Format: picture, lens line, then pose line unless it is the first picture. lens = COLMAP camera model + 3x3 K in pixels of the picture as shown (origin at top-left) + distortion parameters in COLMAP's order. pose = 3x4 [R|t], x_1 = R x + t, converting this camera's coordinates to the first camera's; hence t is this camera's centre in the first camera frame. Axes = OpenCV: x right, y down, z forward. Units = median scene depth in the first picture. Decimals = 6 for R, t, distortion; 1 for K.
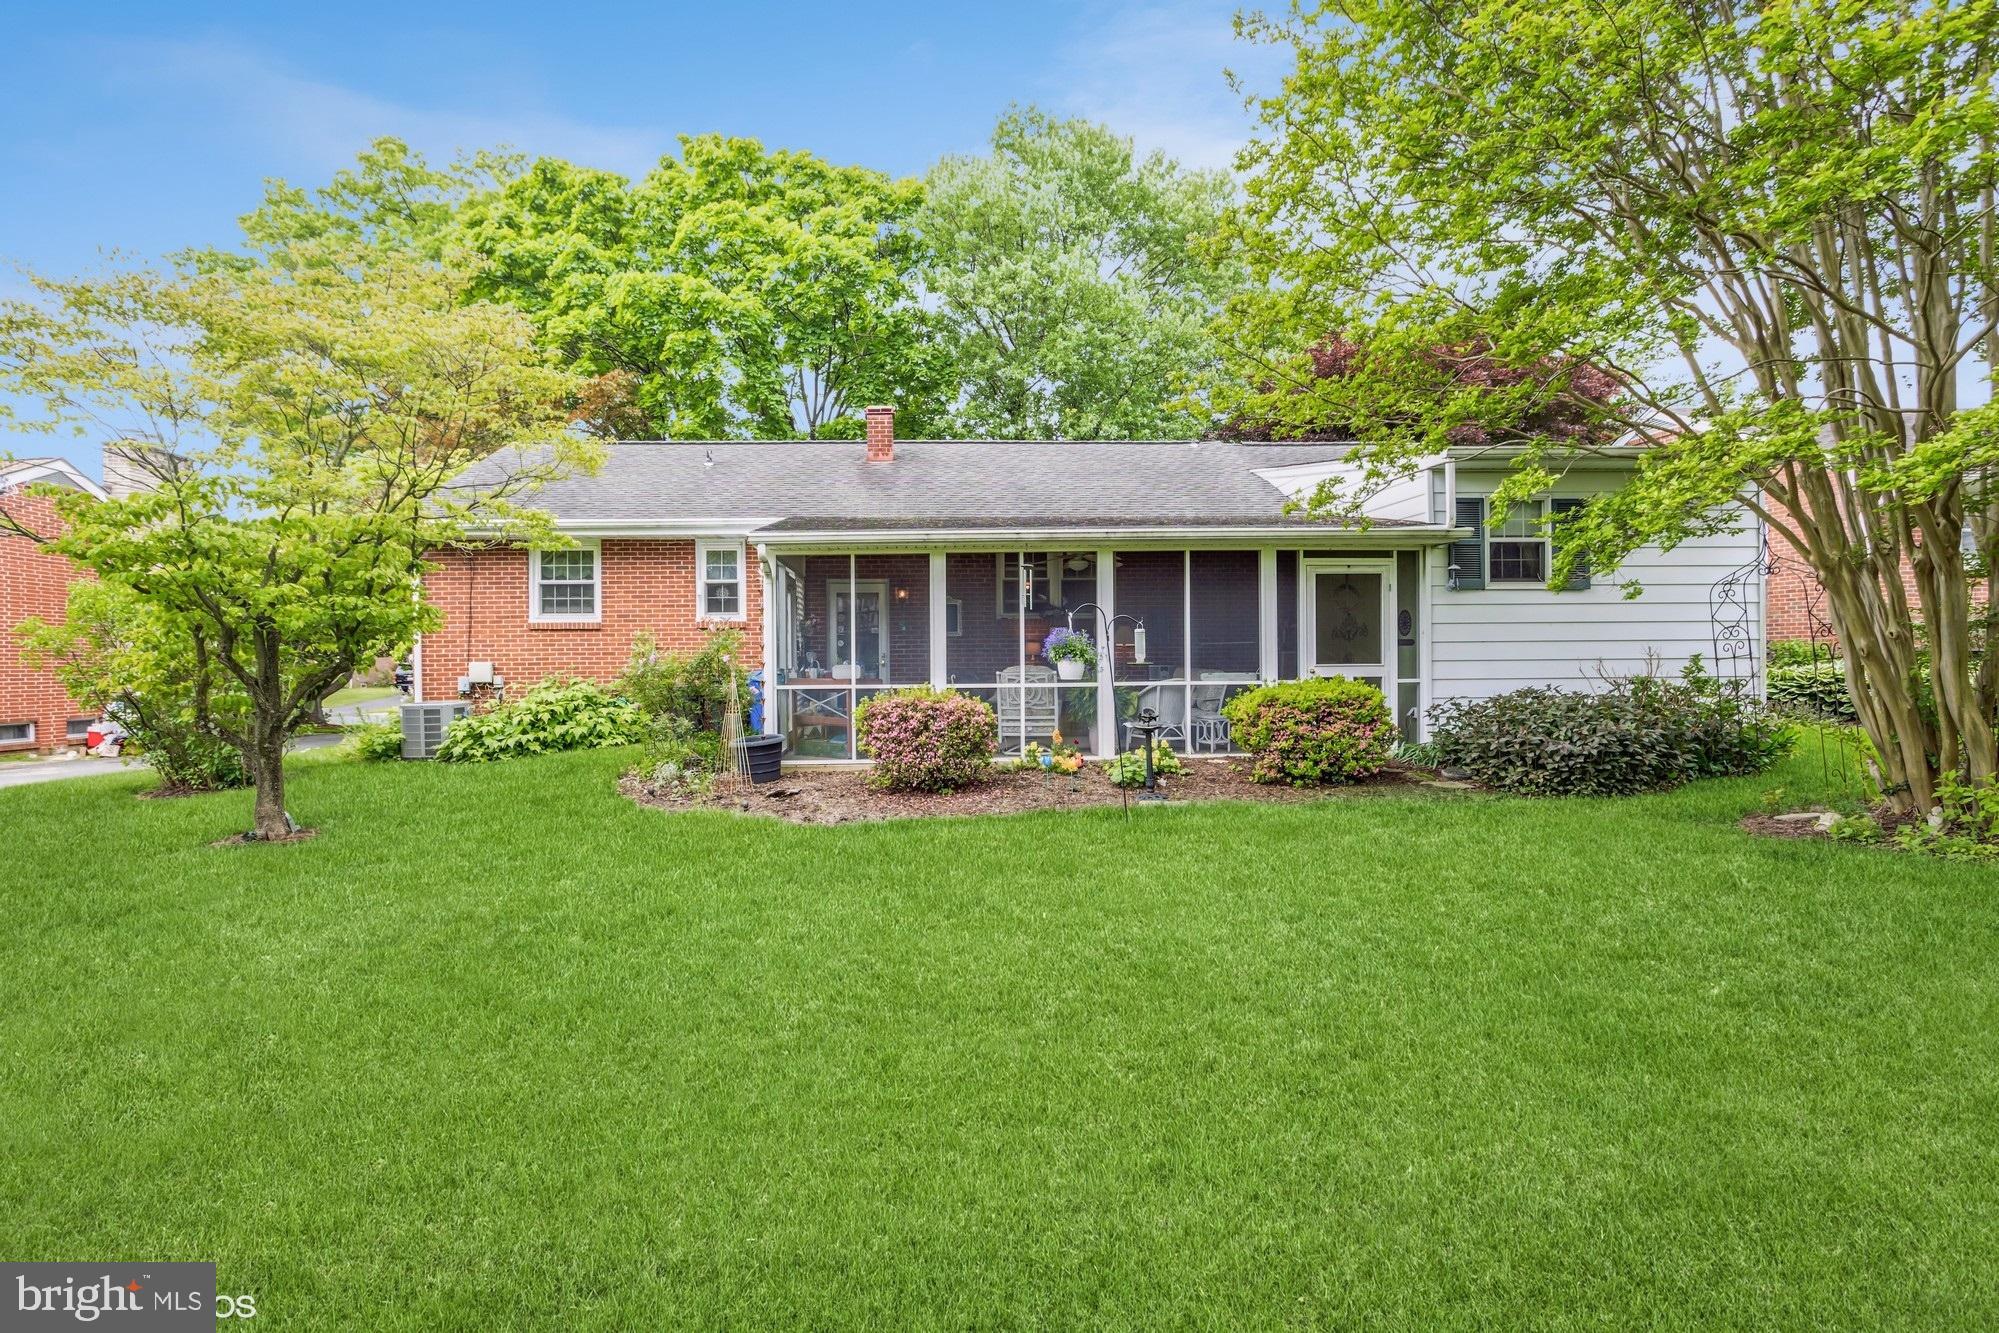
lens RADIAL K [[979.2, 0, 999.5], [0, 979.2, 666.5], [0, 0, 1]] dist [-0.003373, 0.000784]
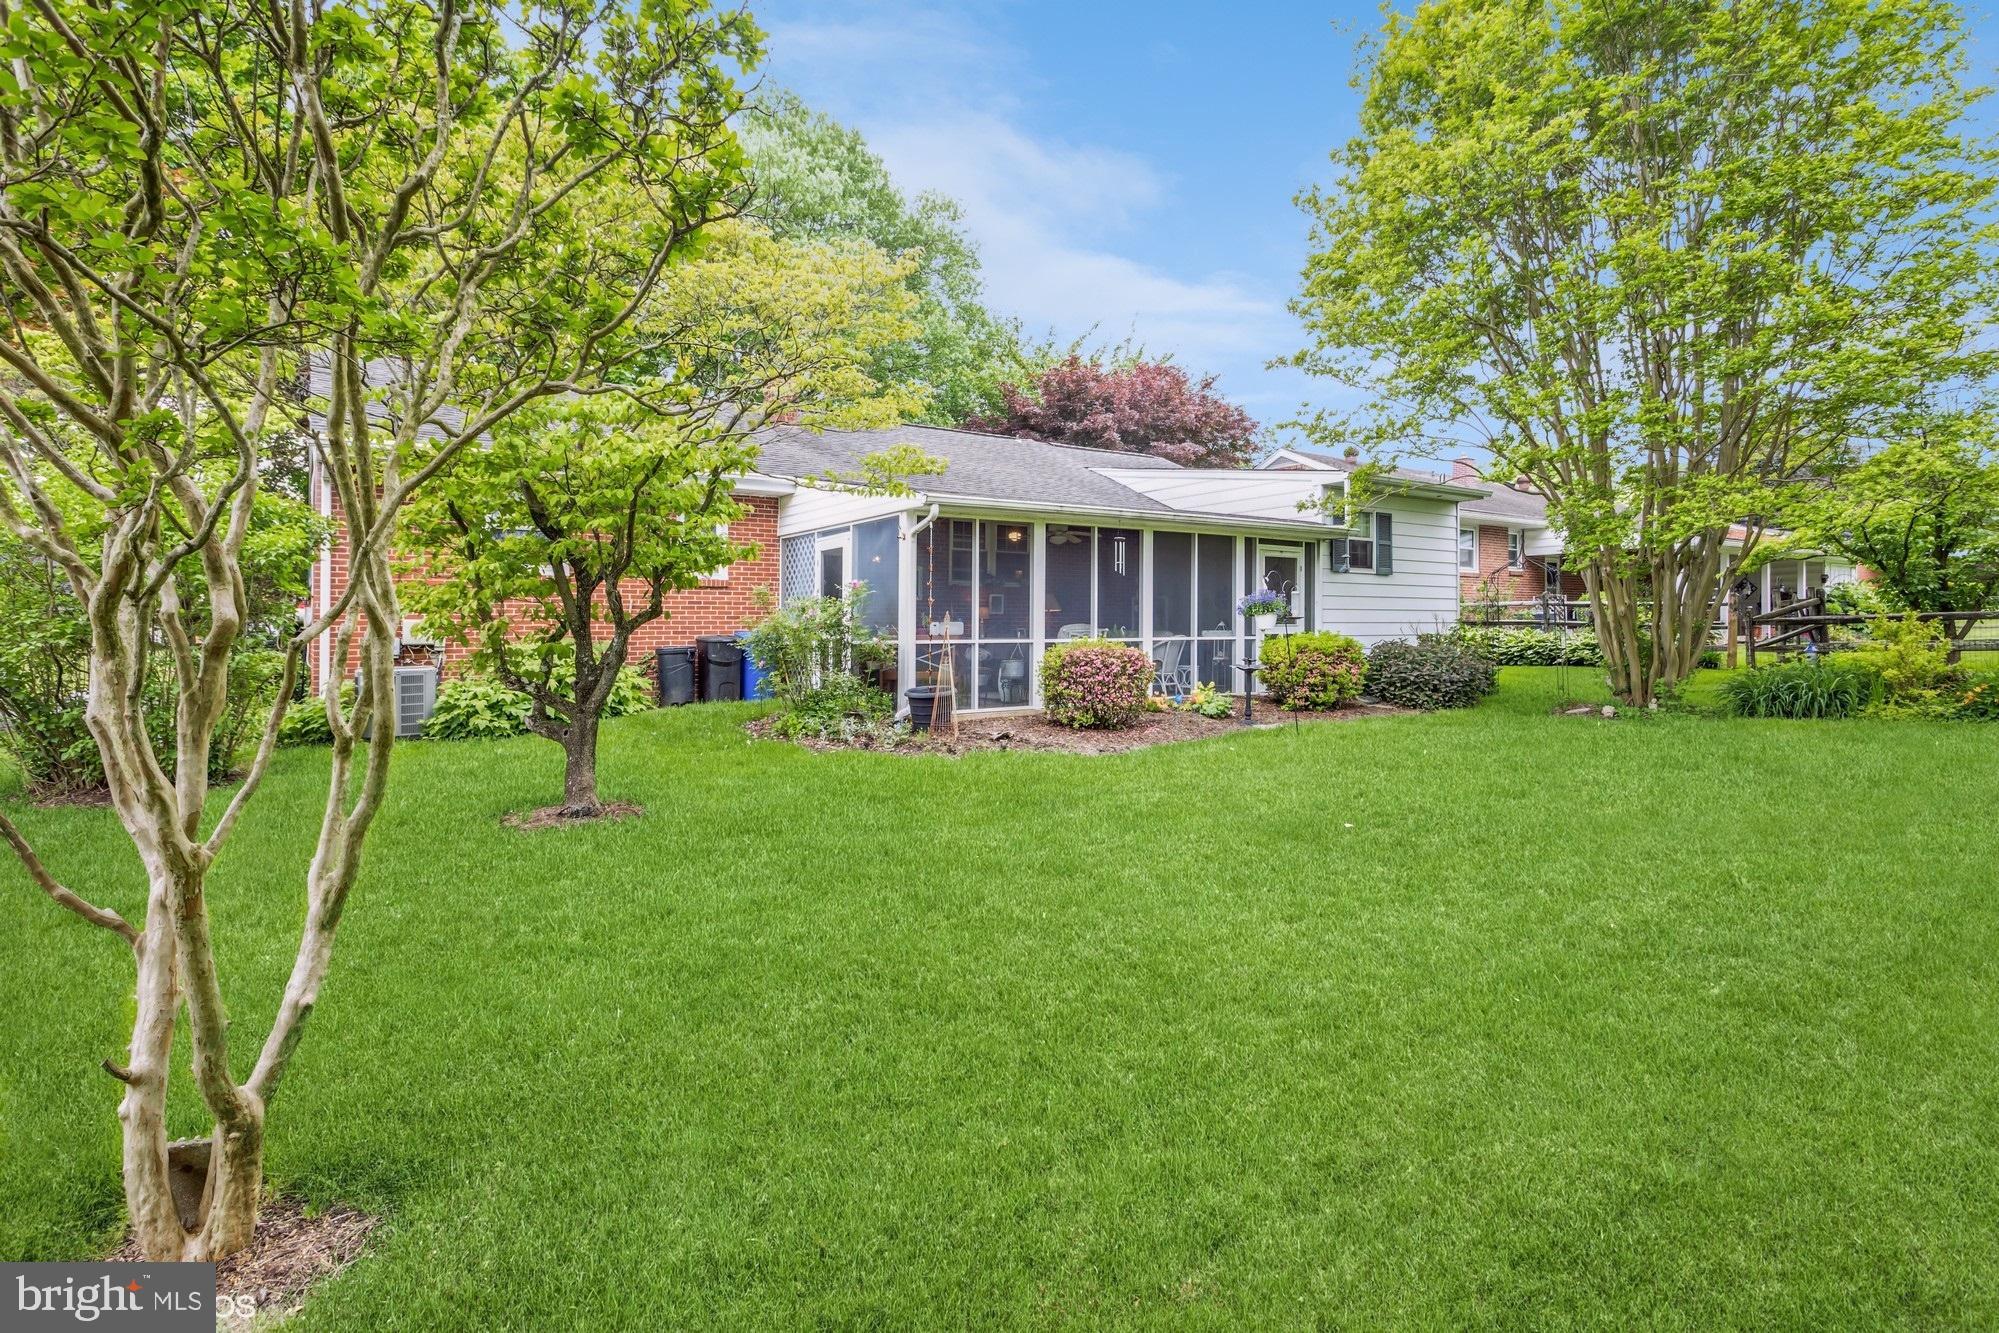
lens RADIAL K [[979.2, 0, 999.5], [0, 979.2, 666.5], [0, 0, 1]] dist [-0.003373, 0.000784]
pose [[0.832335, -0.017421, 0.553999, -0.722390], [0.000937, 0.999549, 0.030024, 0.015329], [-0.554272, -0.024471, 0.831976, 0.086034]]
